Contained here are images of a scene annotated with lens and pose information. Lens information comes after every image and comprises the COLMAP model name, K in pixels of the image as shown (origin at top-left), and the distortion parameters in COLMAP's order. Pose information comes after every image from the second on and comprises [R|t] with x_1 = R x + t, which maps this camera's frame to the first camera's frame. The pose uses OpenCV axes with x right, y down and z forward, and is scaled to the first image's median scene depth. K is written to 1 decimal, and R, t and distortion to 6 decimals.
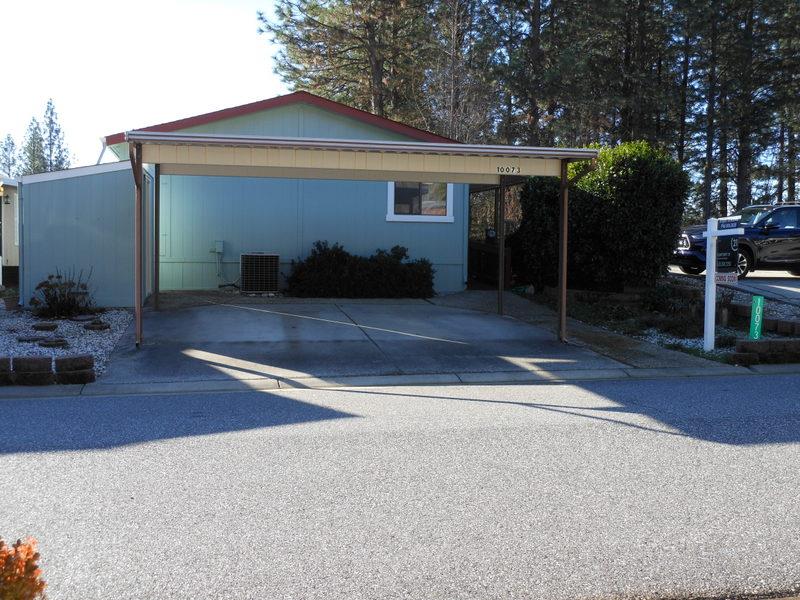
lens RADIAL K [[908.3, 0, 400.0], [0, 908.3, 300.0], [0, 0, 1]] dist [0.006069, 0.002544]
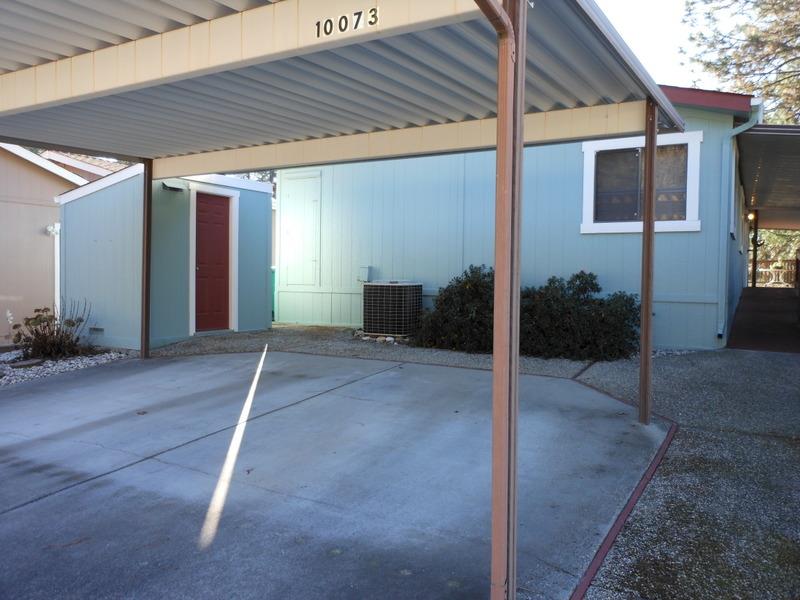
lens RADIAL K [[634.4, 0, 395.0], [0, 634.4, 296.3], [0, 0, 1]] dist [-0.033670, 0.056306]
pose [[0.741522, 0.019564, -0.670643, 0.194669], [-0.037799, 0.999205, -0.012645, -0.032245], [0.669863, 0.034727, 0.741672, 0.590685]]
